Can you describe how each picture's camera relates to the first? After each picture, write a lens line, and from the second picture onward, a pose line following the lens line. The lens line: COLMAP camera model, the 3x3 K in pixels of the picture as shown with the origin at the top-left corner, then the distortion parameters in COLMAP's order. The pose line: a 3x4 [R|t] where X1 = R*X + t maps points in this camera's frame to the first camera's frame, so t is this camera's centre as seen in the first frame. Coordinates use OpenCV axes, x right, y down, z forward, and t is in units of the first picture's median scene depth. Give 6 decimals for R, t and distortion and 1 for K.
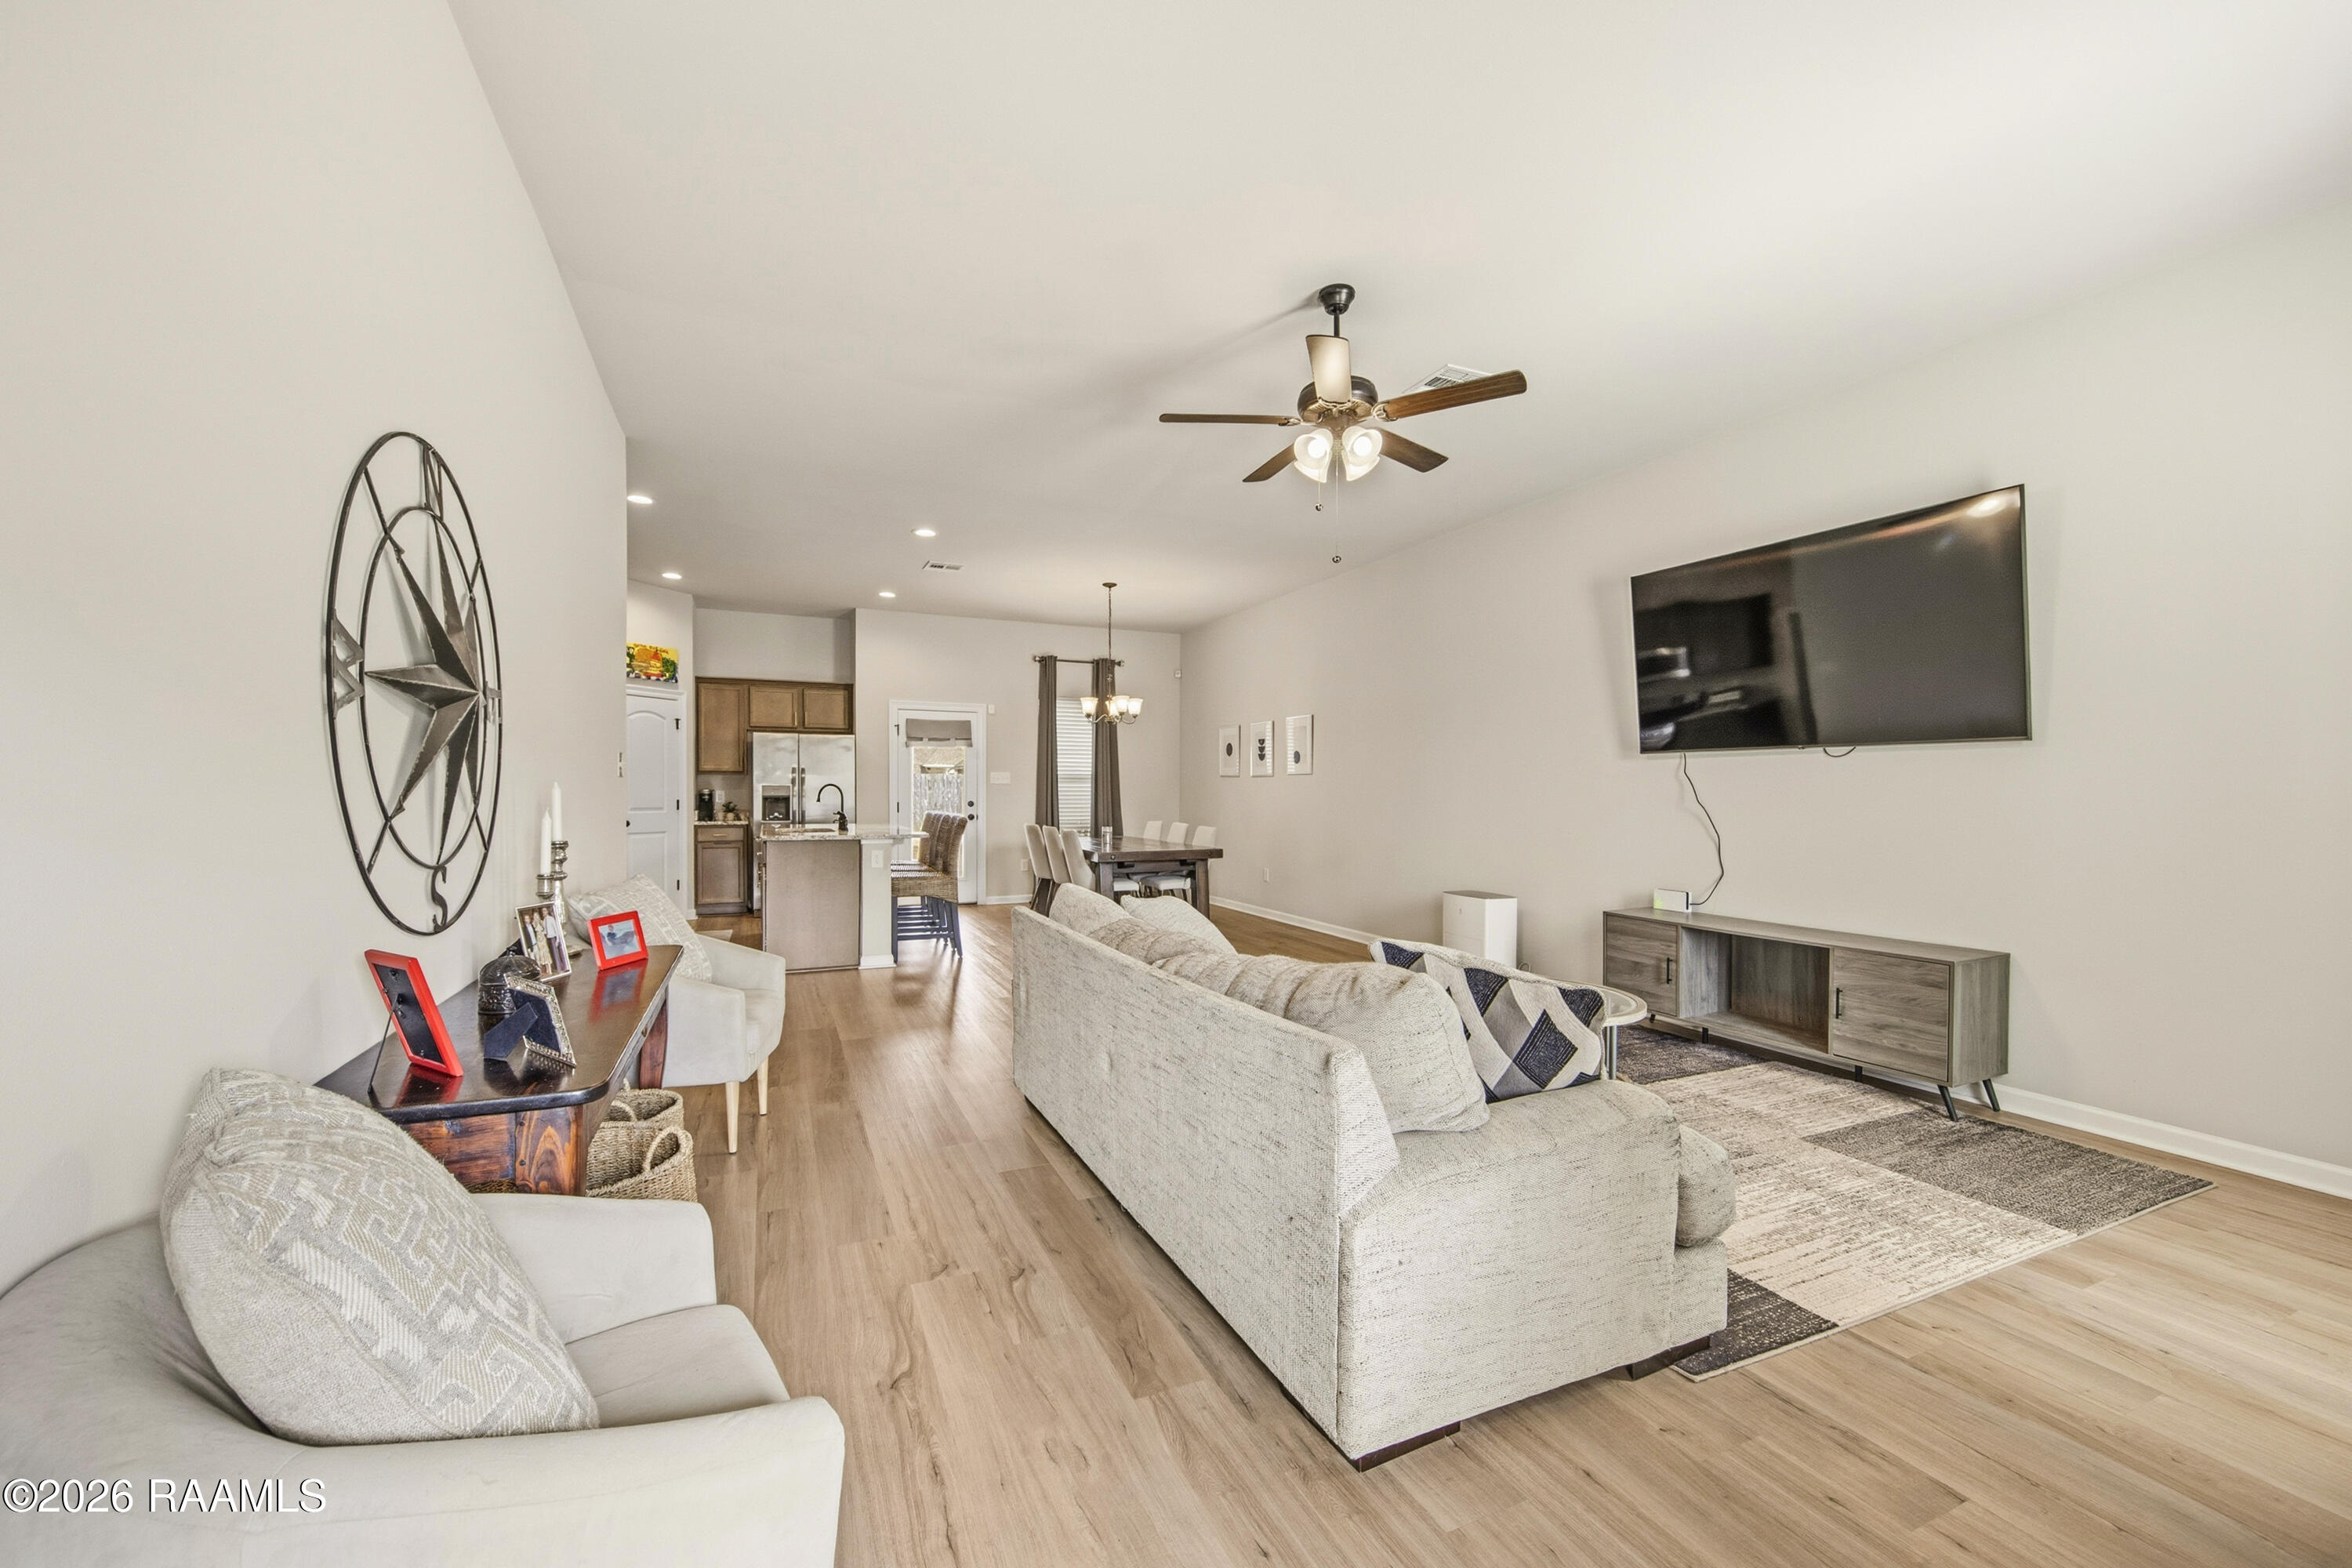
lens RADIAL K [[911.9, 0, 1182.8], [0, 911.9, 793.2], [0, 0, 1]] dist [0.003366, -0.001338]
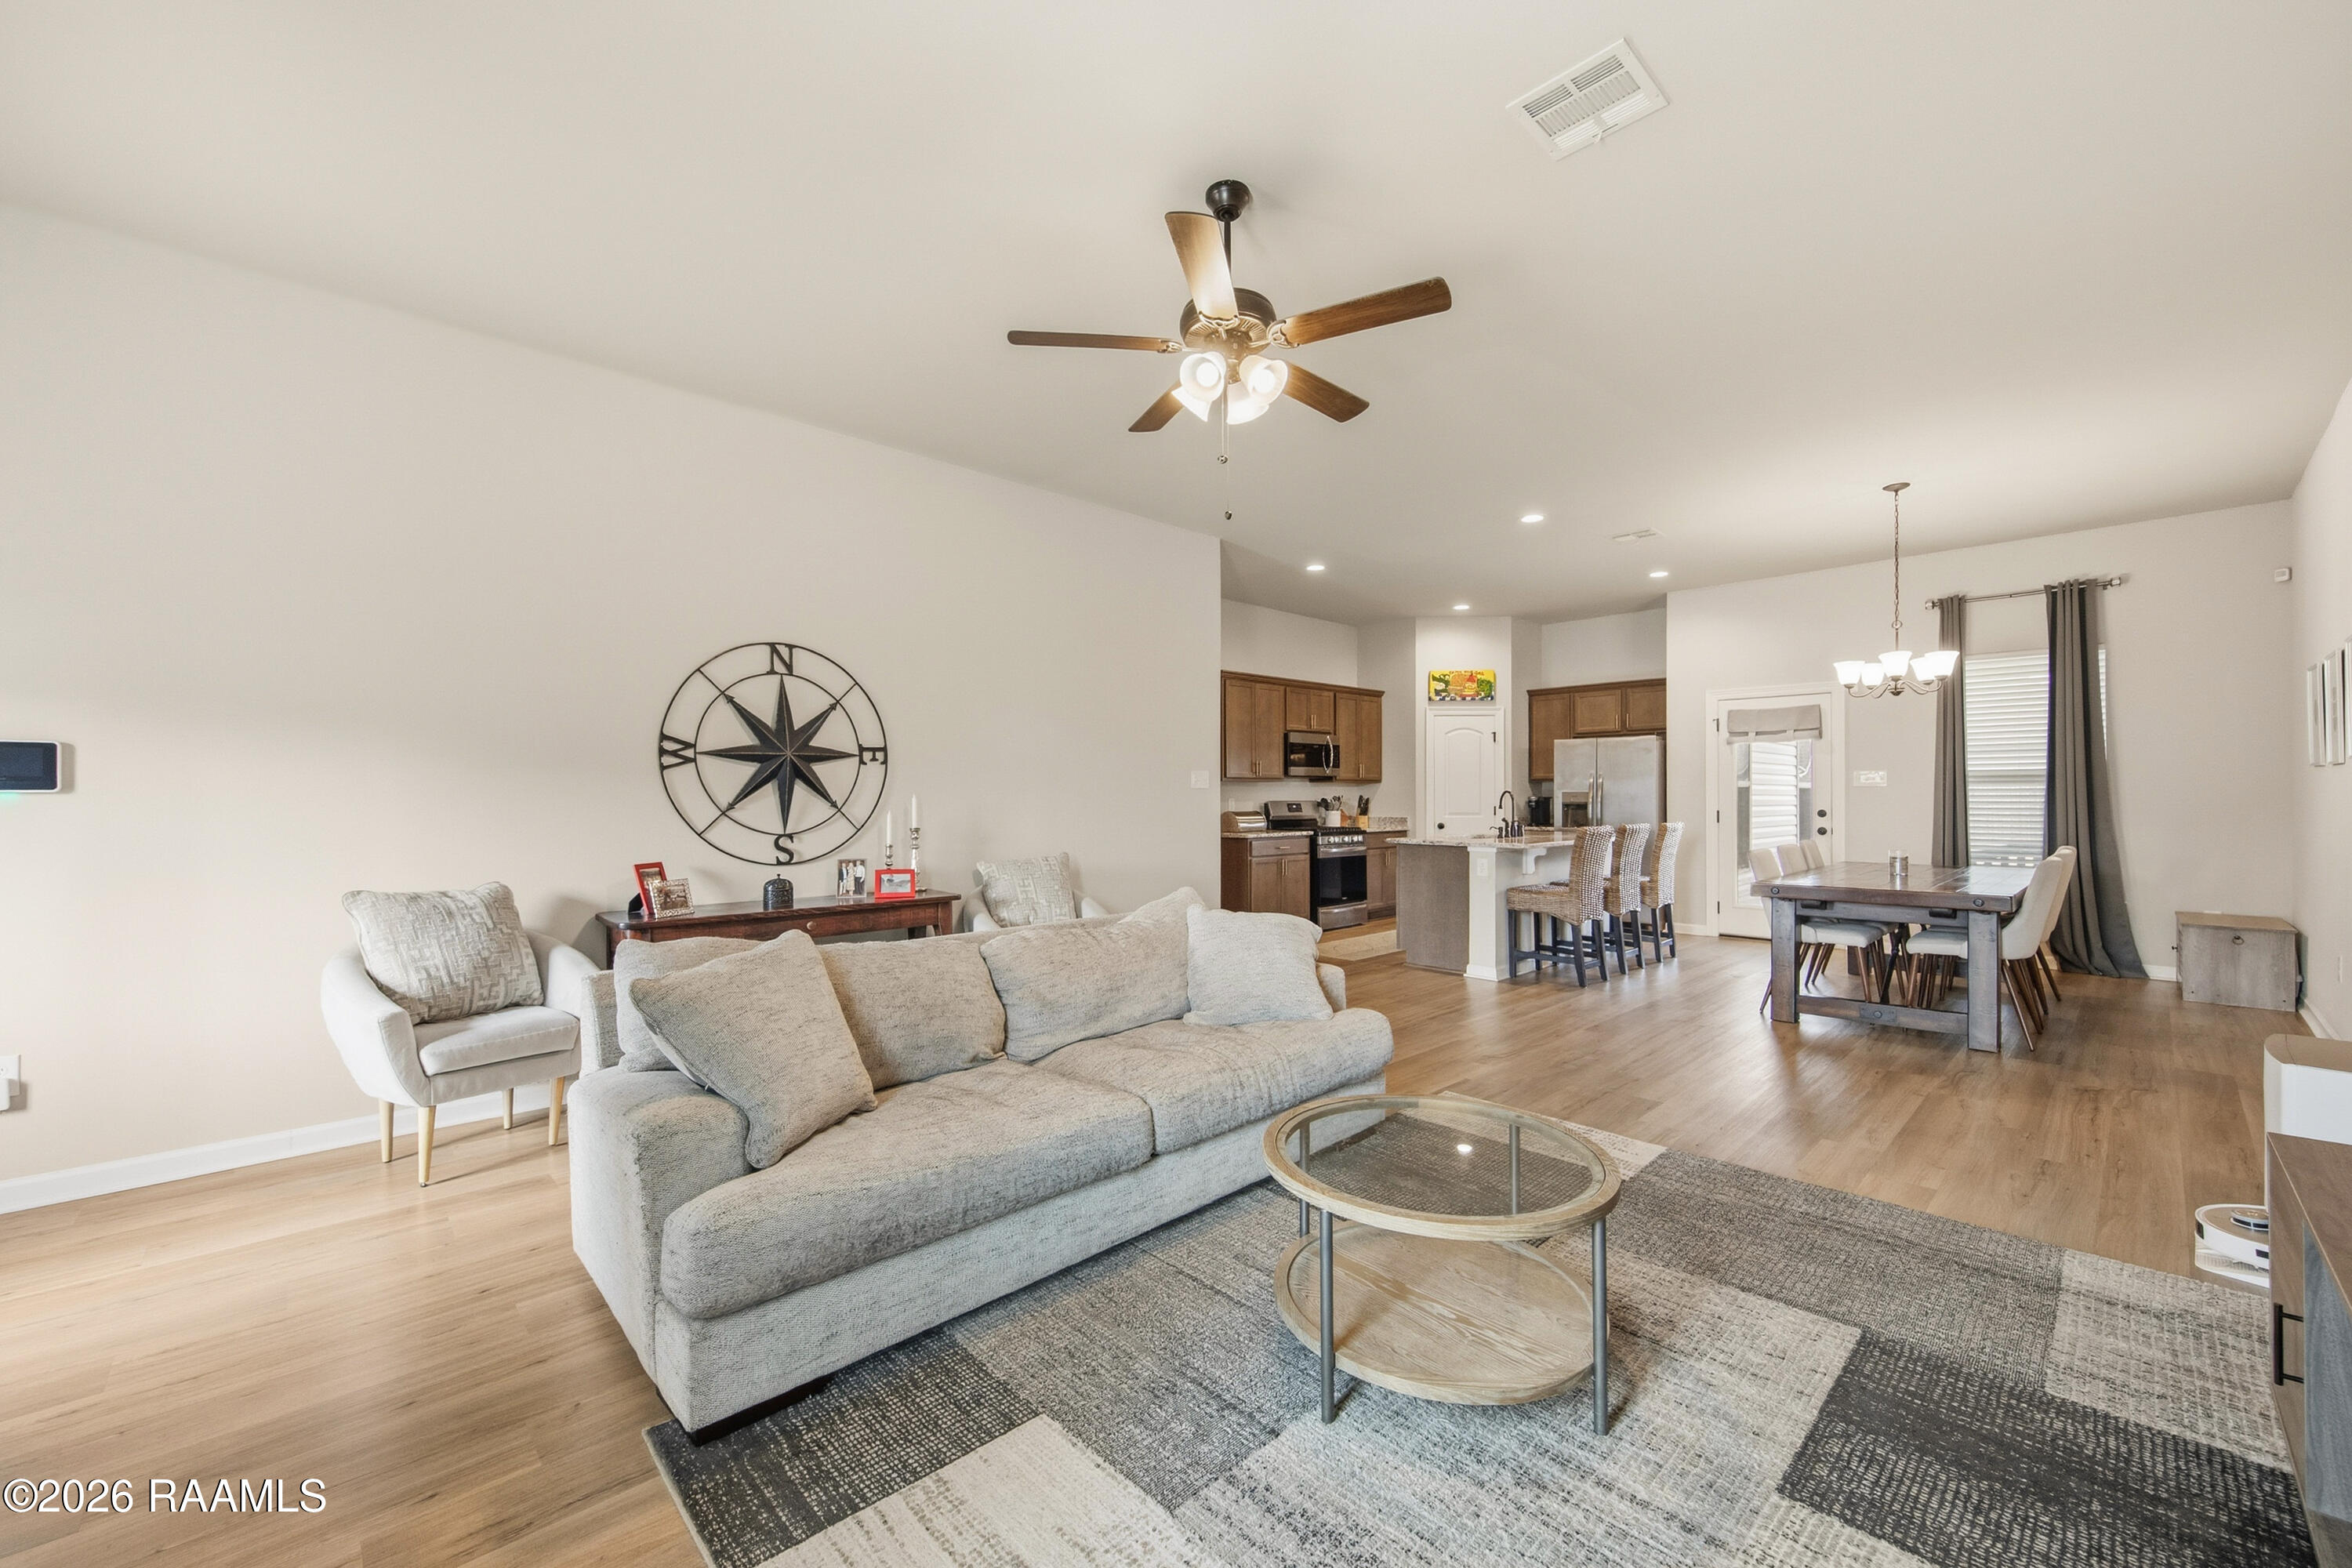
lens RADIAL K [[911.9, 0, 1173.9], [0, 911.9, 794.9], [0, 0, 1]] dist [0.003366, -0.001338]
pose [[0.326181, -0.003704, -0.945300, 0.336702], [-0.000360, 0.999992, -0.004042, -0.001324], [0.945307, 0.001659, 0.326177, 0.255661]]
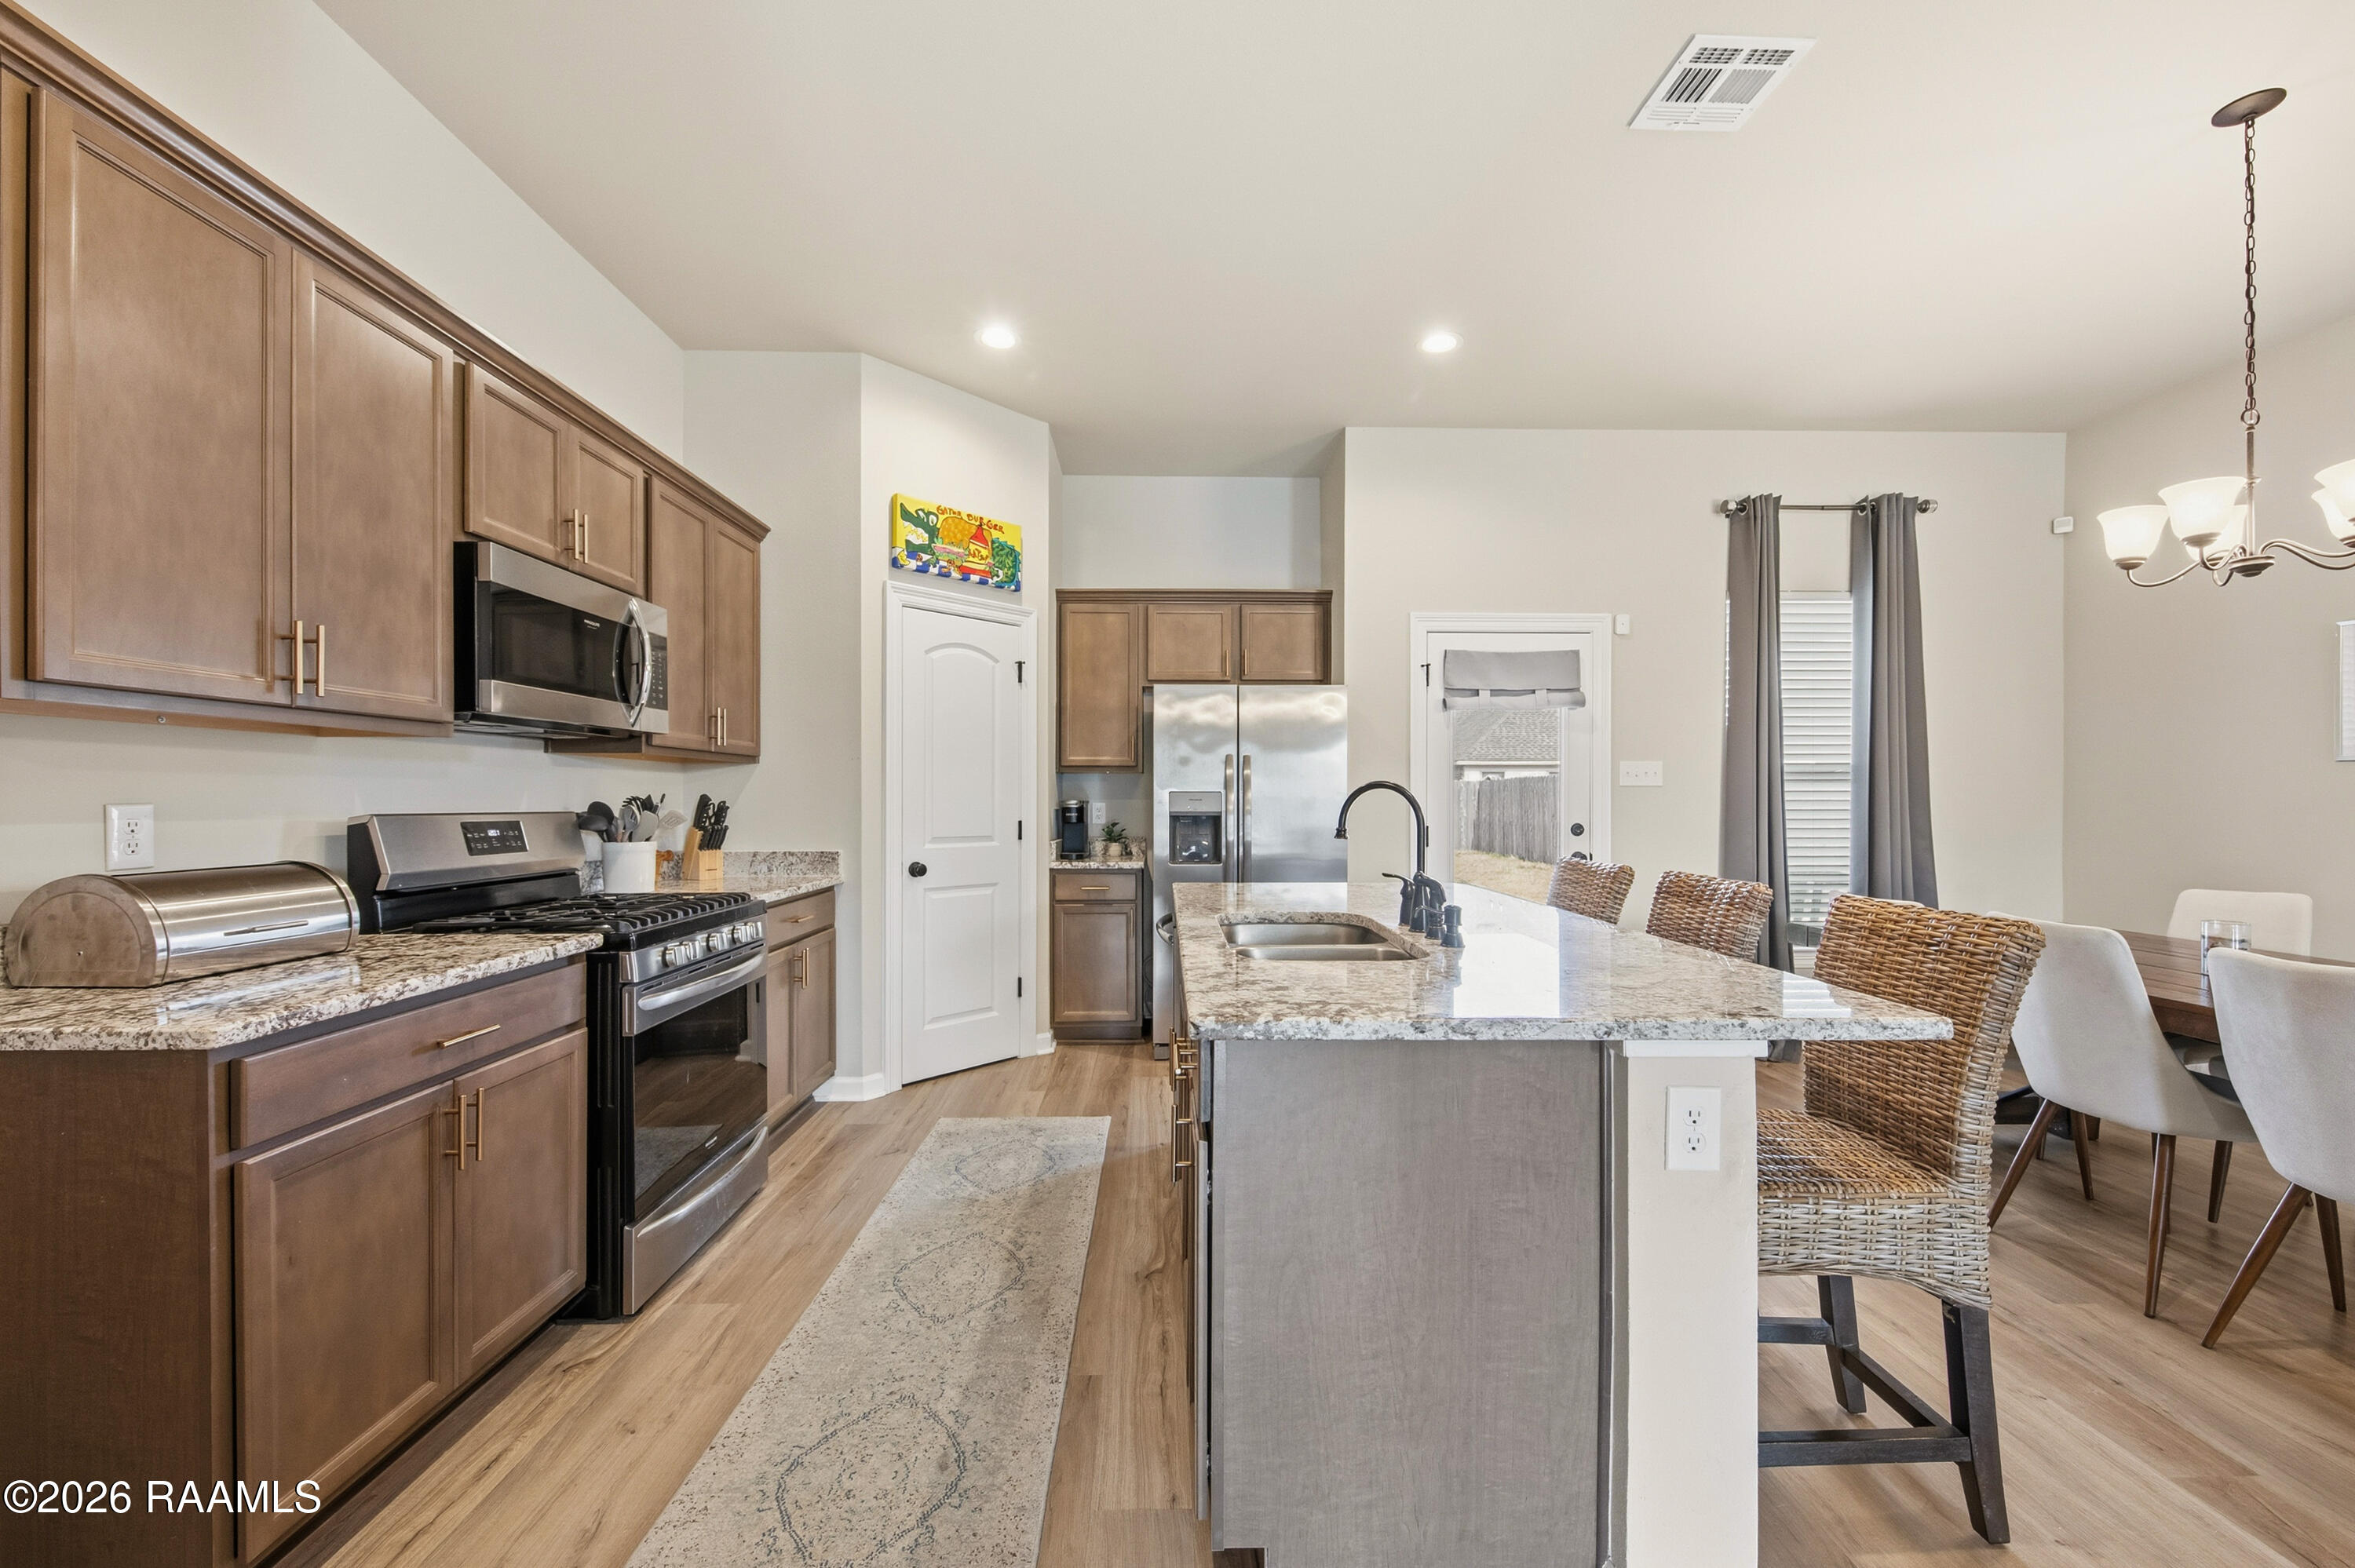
lens RADIAL K [[913.0, 0, 1175.4], [0, 913.0, 788.2], [0, 0, 1]] dist [0.003366, -0.001338]
pose [[0.916759, -0.005235, -0.399406, -0.251741], [-0.001632, 0.999857, -0.016850, -0.001842], [0.399437, 0.016099, 0.916619, 0.528525]]
